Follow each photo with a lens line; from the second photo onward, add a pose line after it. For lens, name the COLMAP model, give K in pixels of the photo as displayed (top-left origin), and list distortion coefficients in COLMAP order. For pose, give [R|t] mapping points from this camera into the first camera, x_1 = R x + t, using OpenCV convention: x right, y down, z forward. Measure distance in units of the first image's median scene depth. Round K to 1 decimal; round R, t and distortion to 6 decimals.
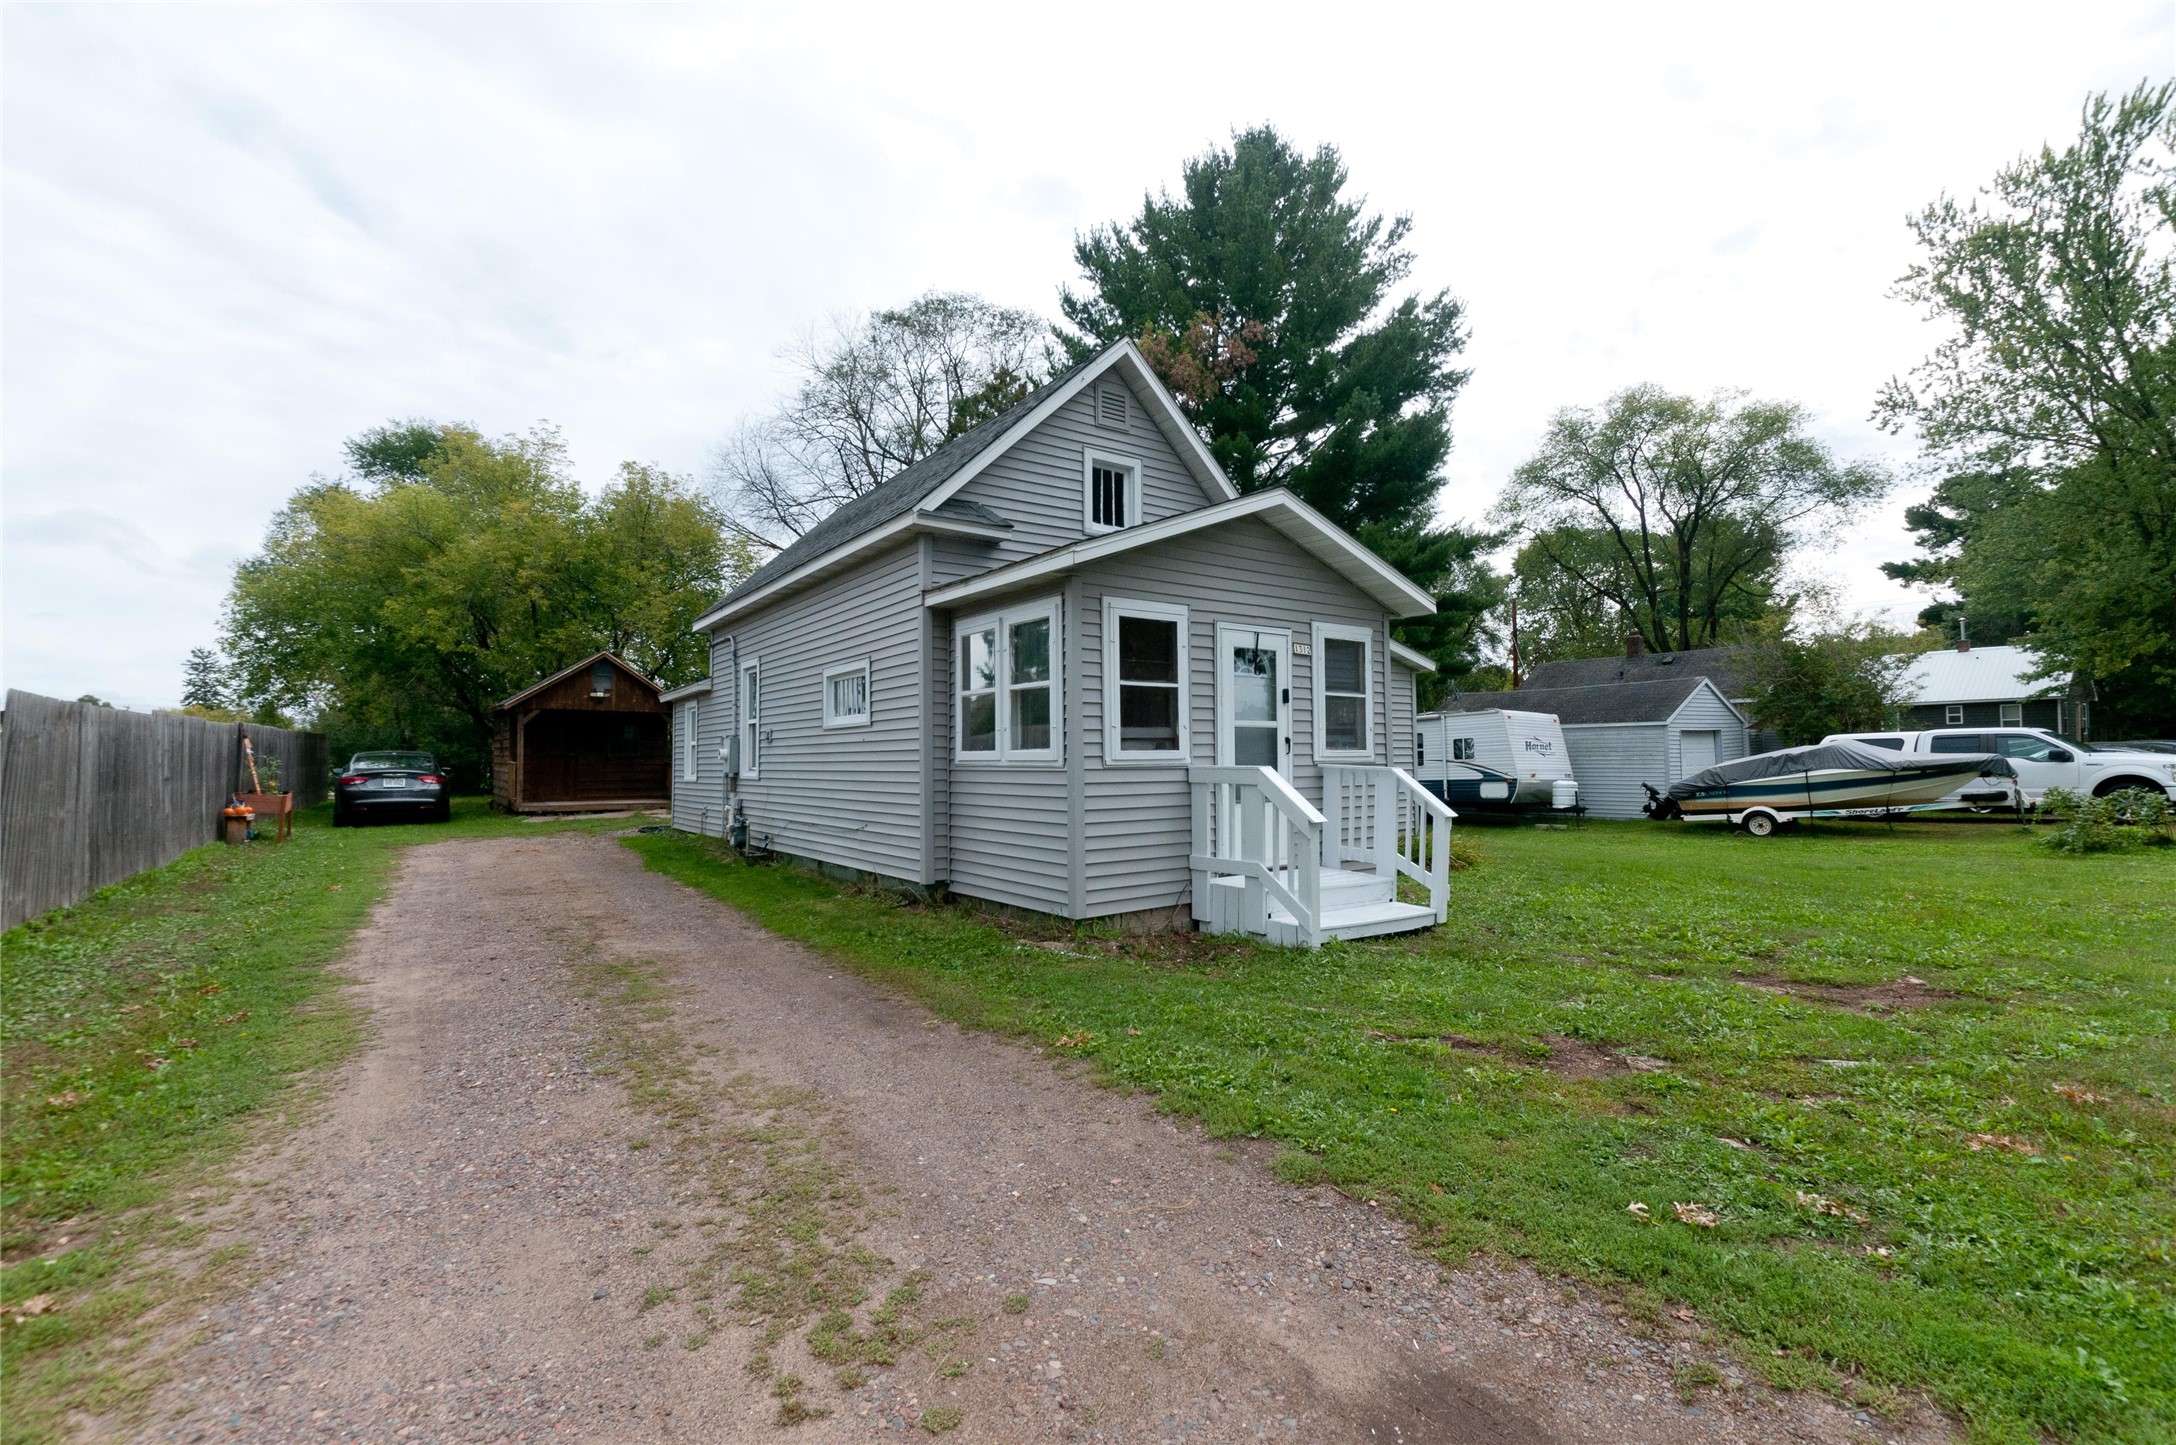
lens RADIAL K [[951.6, 0, 1092.1], [0, 951.6, 720.6], [0, 0, 1]] dist [0.008288, -0.004592]
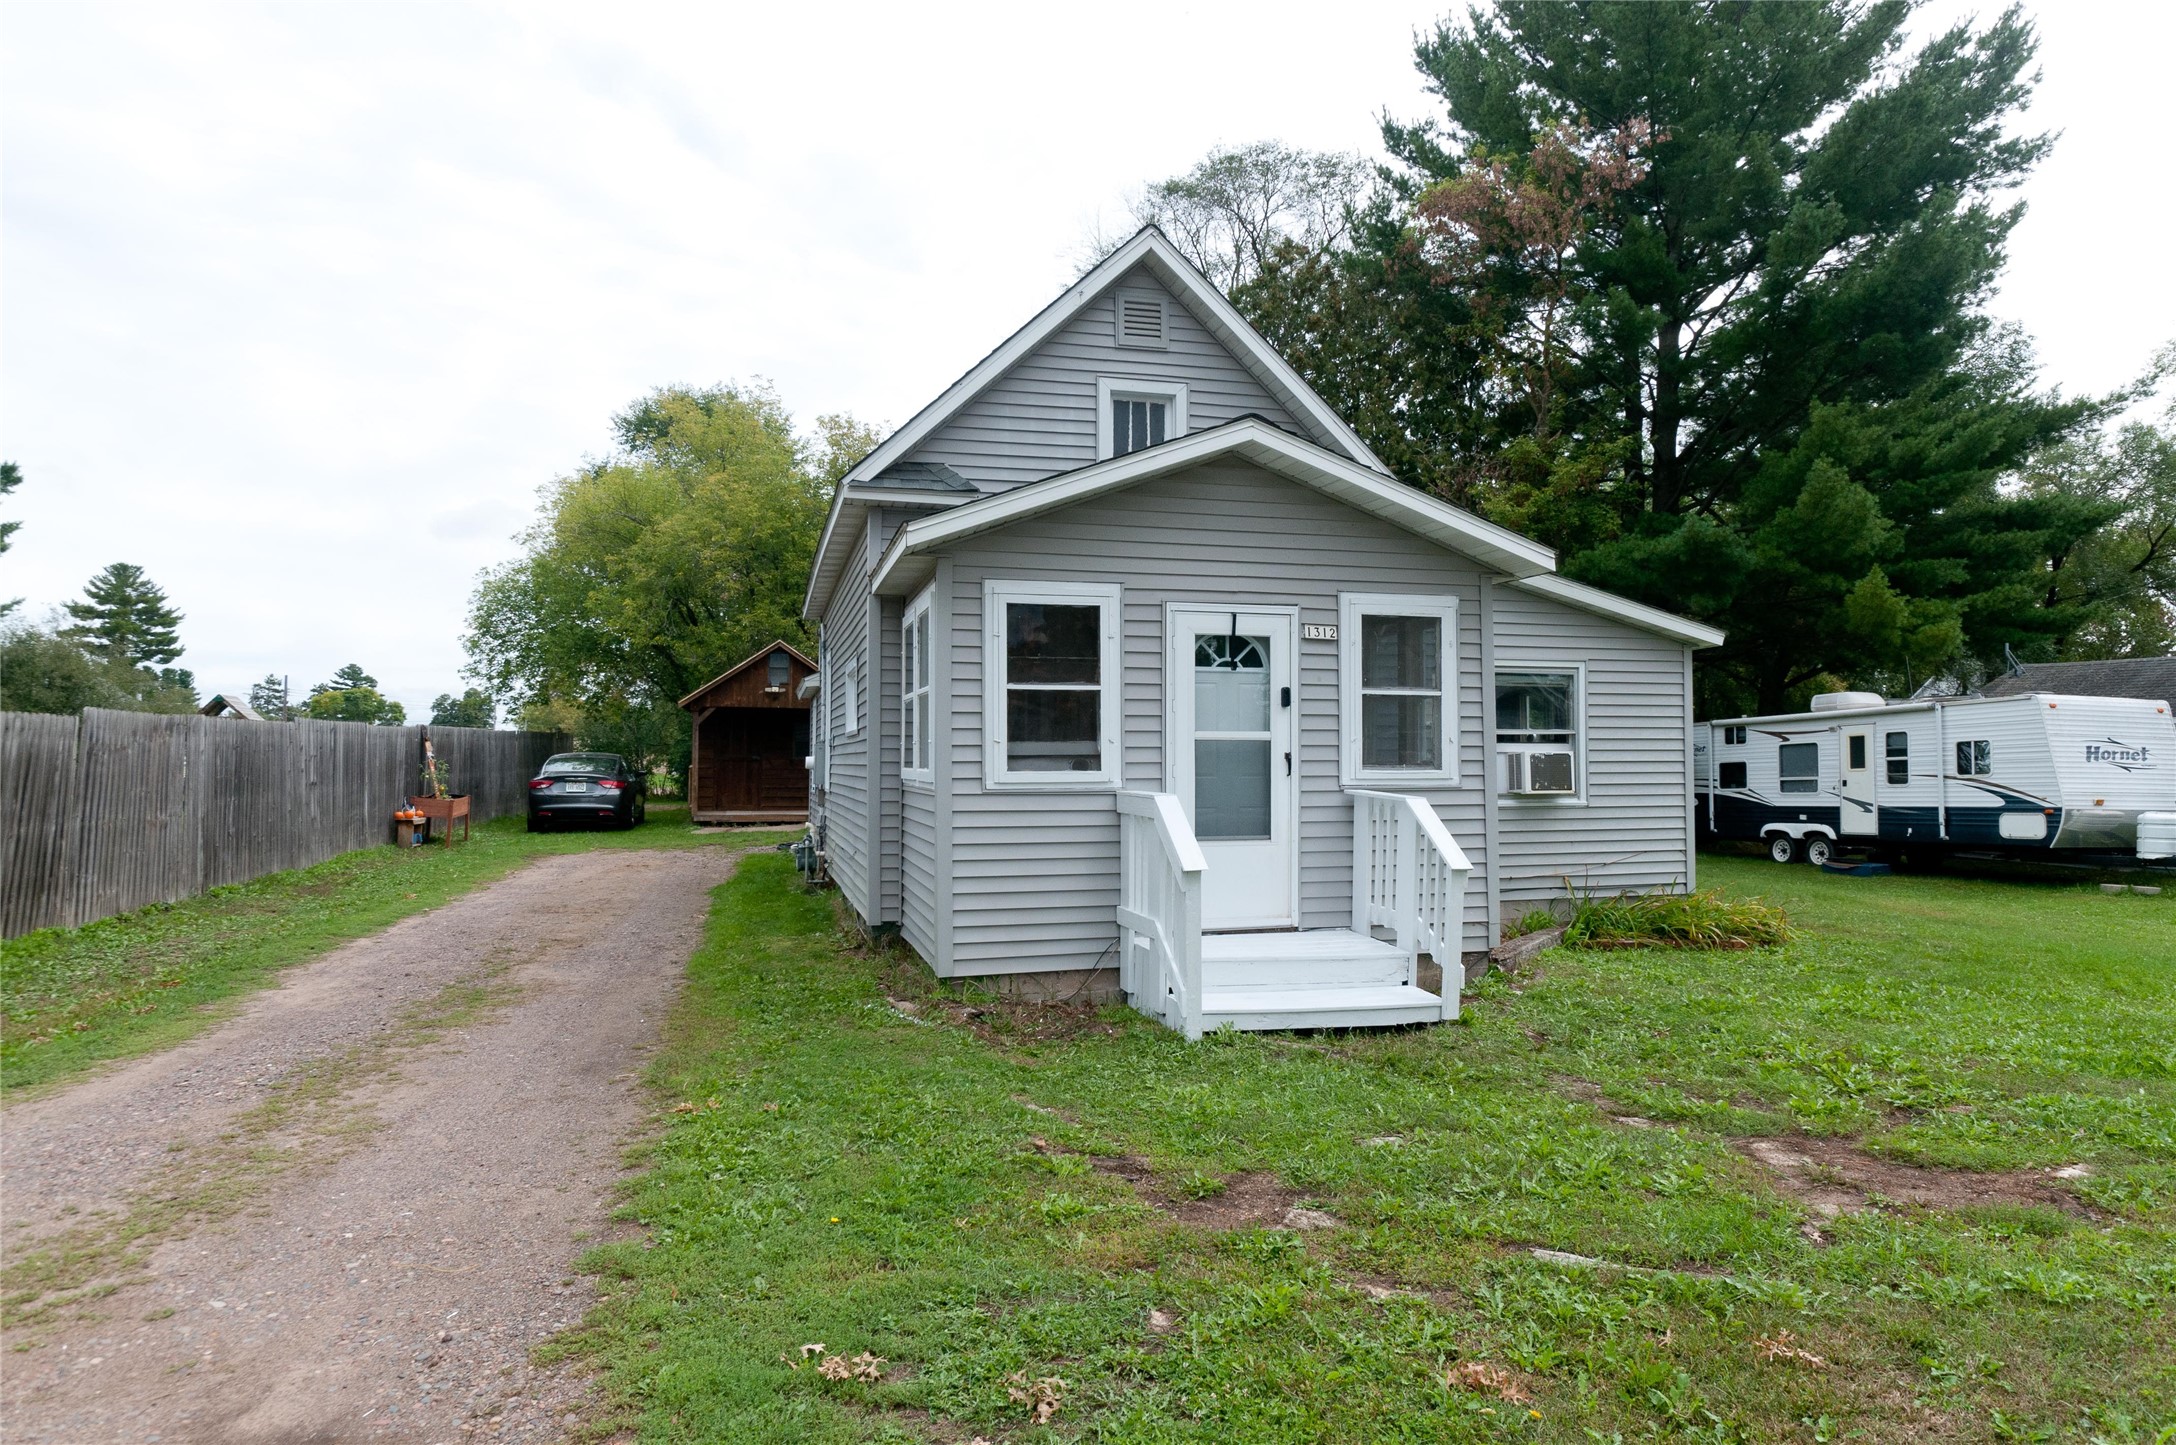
lens RADIAL K [[1304.0, 0, 1120.4], [0, 1304.0, 709.4], [0, 0, 1]] dist [0.006422, -0.005434]
pose [[0.928204, -0.006376, -0.372018, 0.394712], [0.007861, 0.999966, 0.002475, -0.016753], [0.371990, -0.005222, 0.928222, 0.011760]]
